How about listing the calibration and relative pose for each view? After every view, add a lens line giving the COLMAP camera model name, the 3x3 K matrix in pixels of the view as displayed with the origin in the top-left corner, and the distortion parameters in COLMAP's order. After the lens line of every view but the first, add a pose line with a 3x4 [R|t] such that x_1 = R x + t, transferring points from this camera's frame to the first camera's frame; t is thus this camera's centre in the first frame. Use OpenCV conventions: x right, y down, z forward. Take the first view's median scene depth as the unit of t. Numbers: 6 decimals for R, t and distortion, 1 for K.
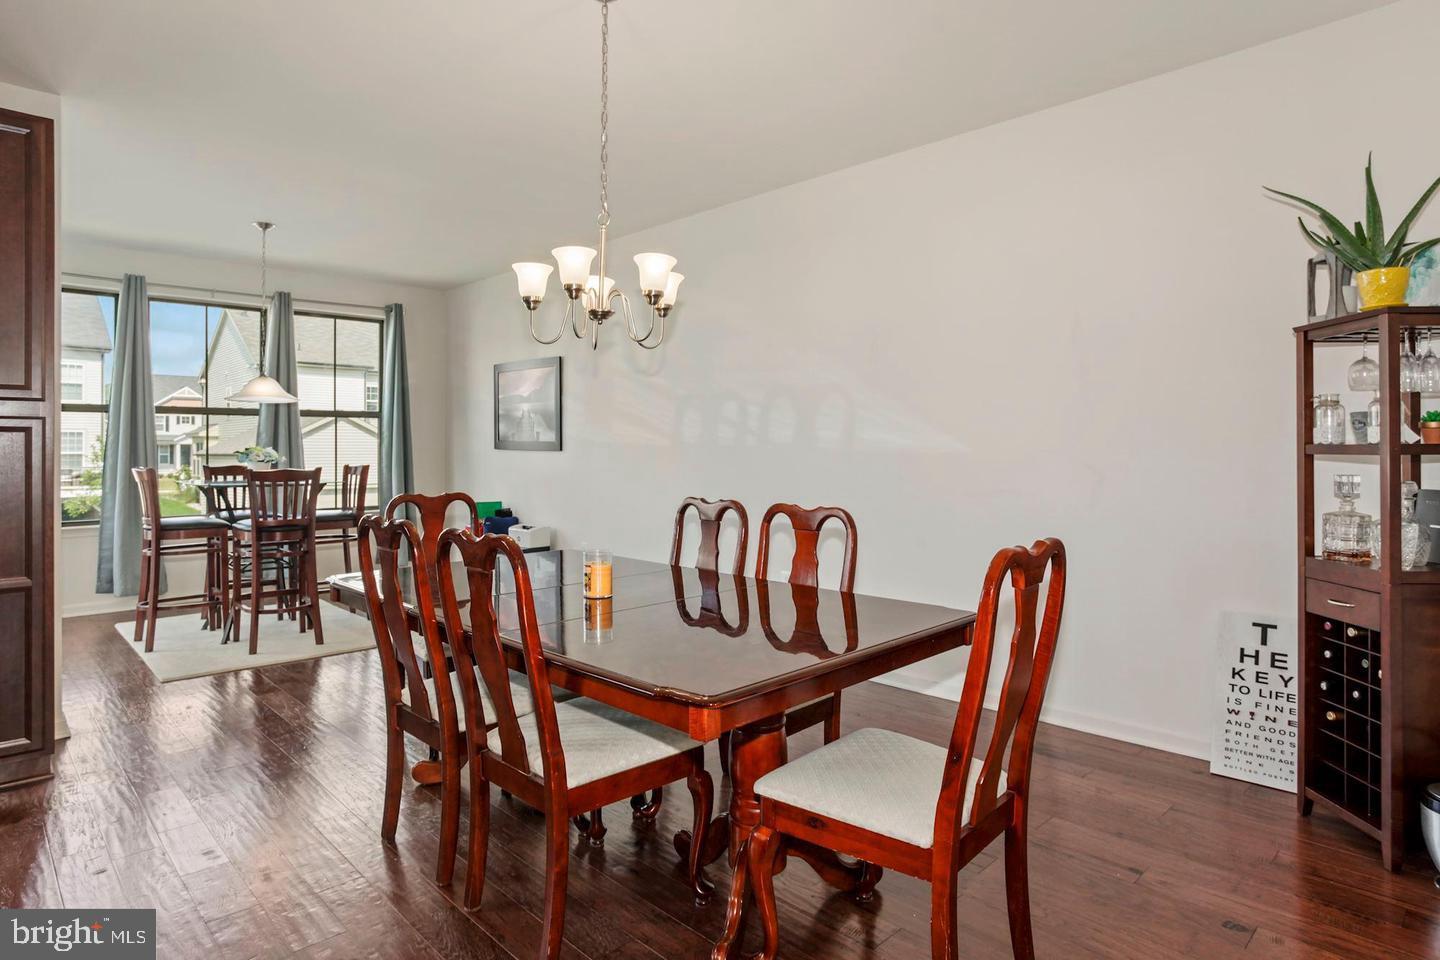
lens RADIAL K [[826.4, 0, 711.4], [0, 826.4, 442.1], [0, 0, 1]] dist [-0.008231, 0.002486]
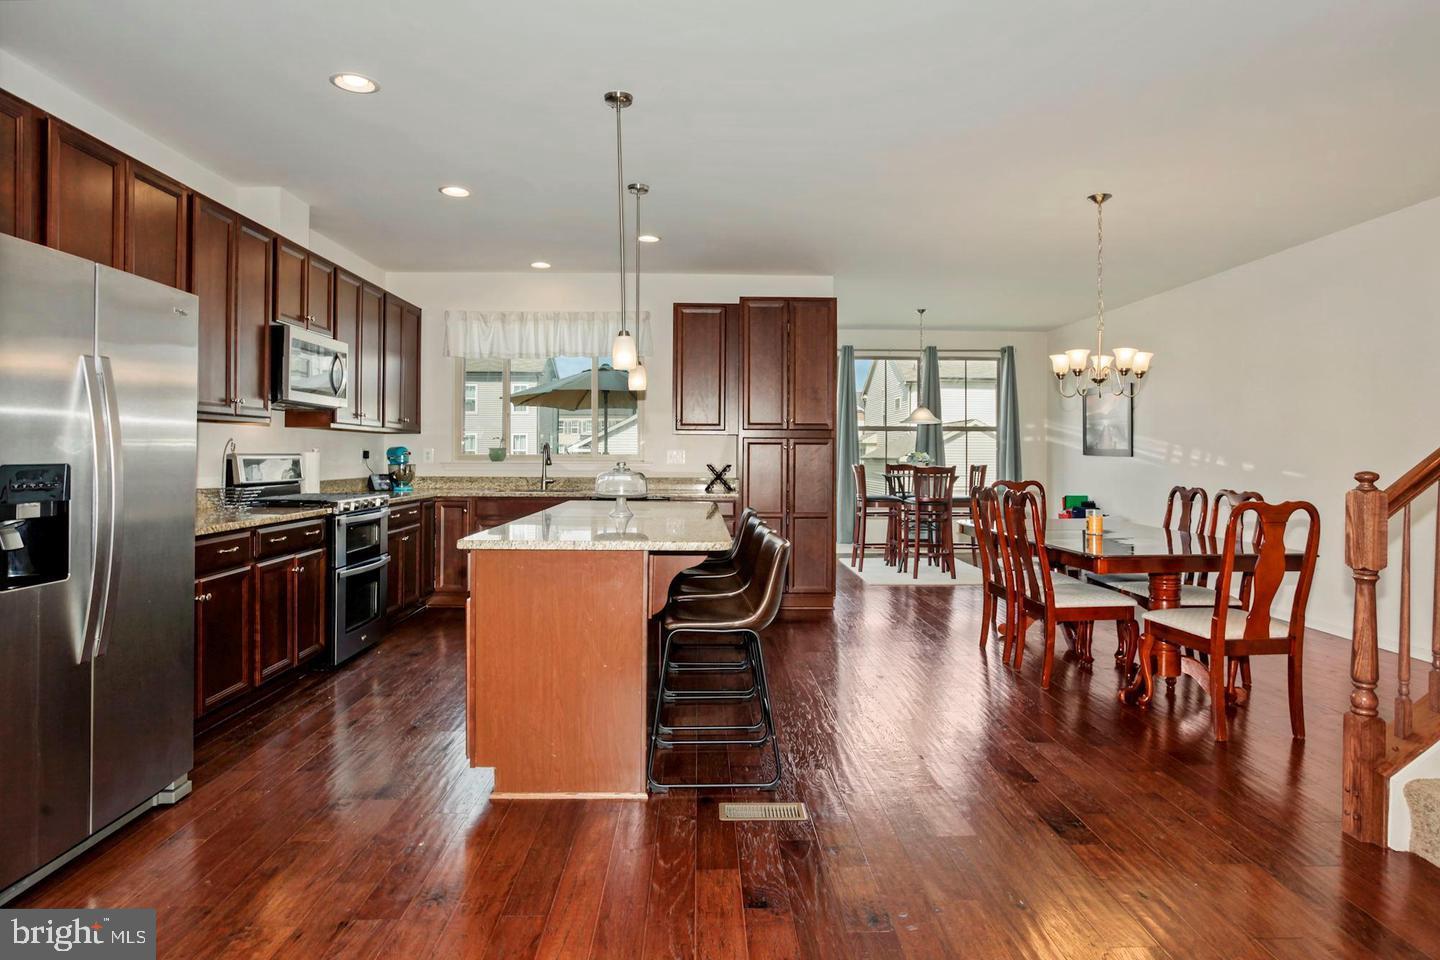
lens RADIAL K [[826.4, 0, 710.6], [0, 826.4, 452.8], [0, 0, 1]] dist [-0.008231, 0.002486]
pose [[0.741727, 0.004093, -0.670689, 0.216402], [0.001137, 0.999972, 0.007360, -0.005804], [0.670701, -0.006222, 0.741702, -0.439430]]
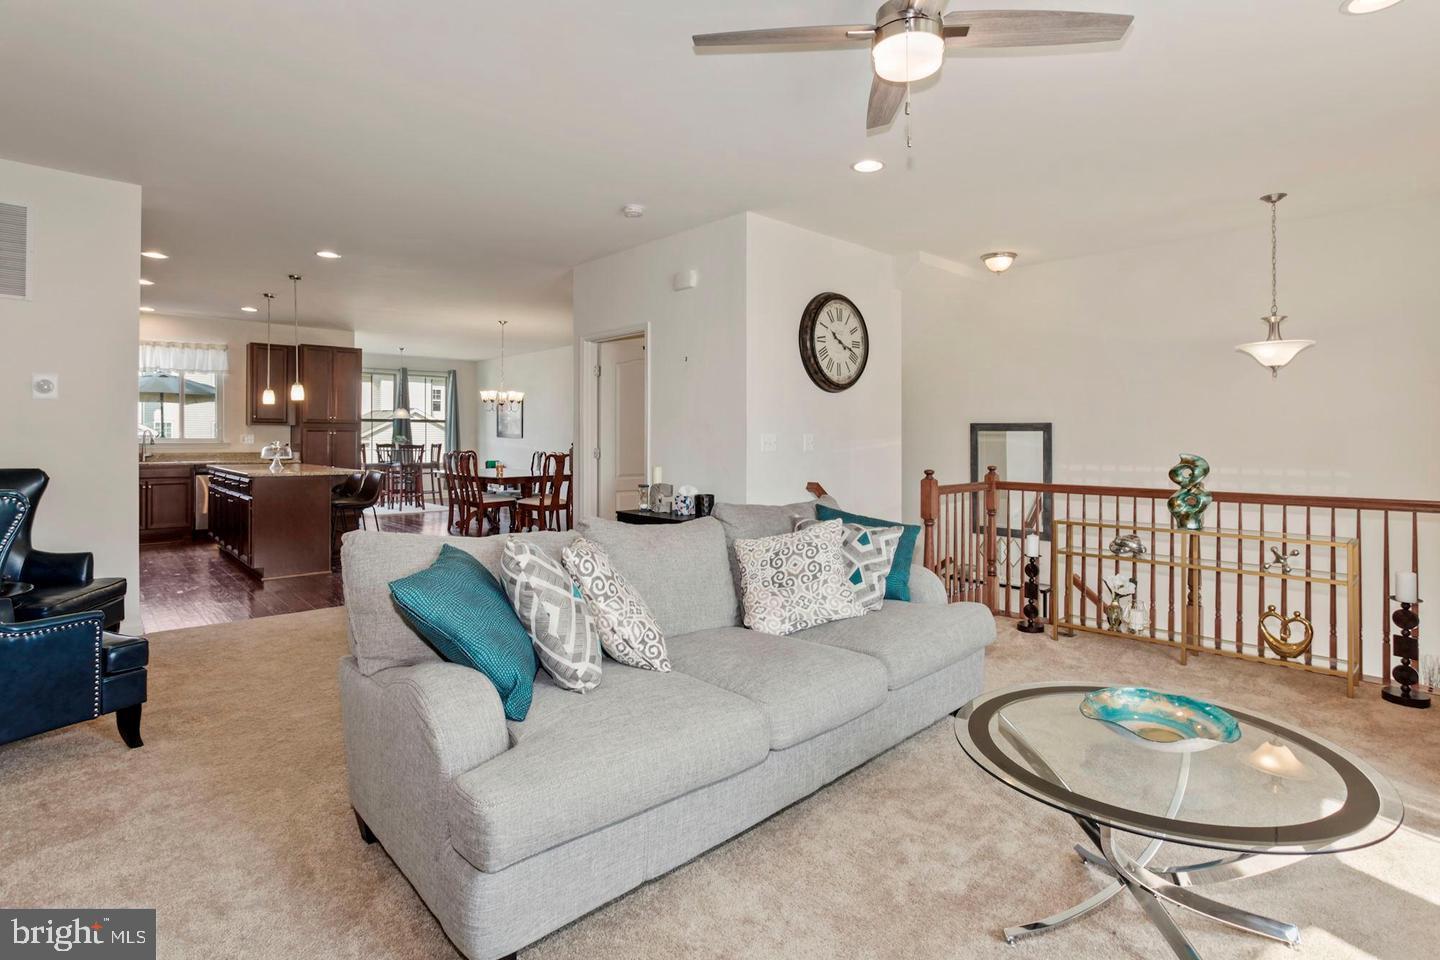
lens RADIAL K [[712.8, 0, 719.1], [0, 712.8, 446.1], [0, 0, 1]] dist [0.001763, 0.000110]
pose [[0.999862, 0.009915, -0.013323, 0.474728], [-0.009655, 0.999764, 0.019444, -0.015049], [0.013513, -0.019313, 0.999722, -1.202501]]
